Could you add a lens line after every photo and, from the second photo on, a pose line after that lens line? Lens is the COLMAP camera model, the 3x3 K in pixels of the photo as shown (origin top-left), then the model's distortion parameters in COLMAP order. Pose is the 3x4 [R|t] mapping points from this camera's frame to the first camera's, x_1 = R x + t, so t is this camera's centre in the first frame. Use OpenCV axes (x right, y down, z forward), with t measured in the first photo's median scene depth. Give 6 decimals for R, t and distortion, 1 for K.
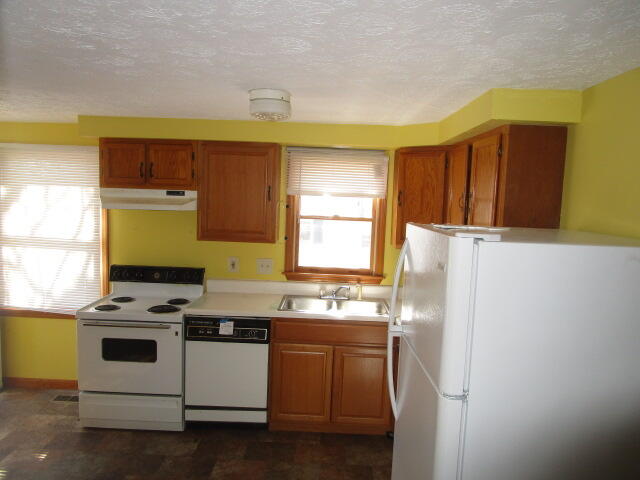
lens RADIAL K [[458.0, 0, 318.8], [0, 458.0, 241.3], [0, 0, 1]] dist [-0.013448, -0.002648]
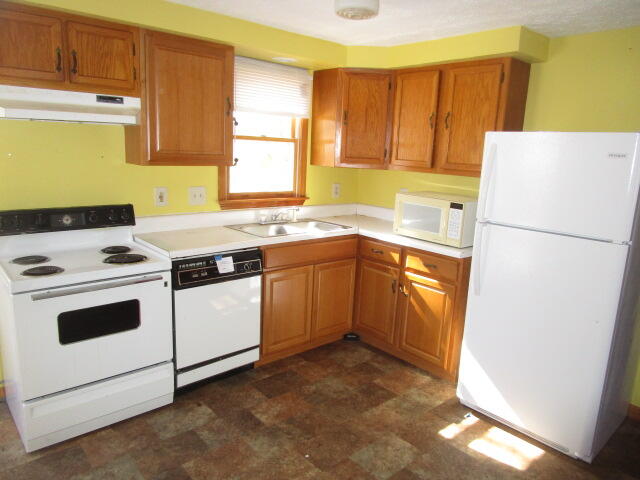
lens RADIAL K [[458.0, 0, 319.6], [0, 458.0, 238.3], [0, 0, 1]] dist [-0.013448, -0.002648]
pose [[0.737923, -0.135393, 0.661165, -0.585846], [0.054825, 0.988458, 0.141226, 0.027771], [-0.672655, -0.067965, 0.736829, 0.241403]]
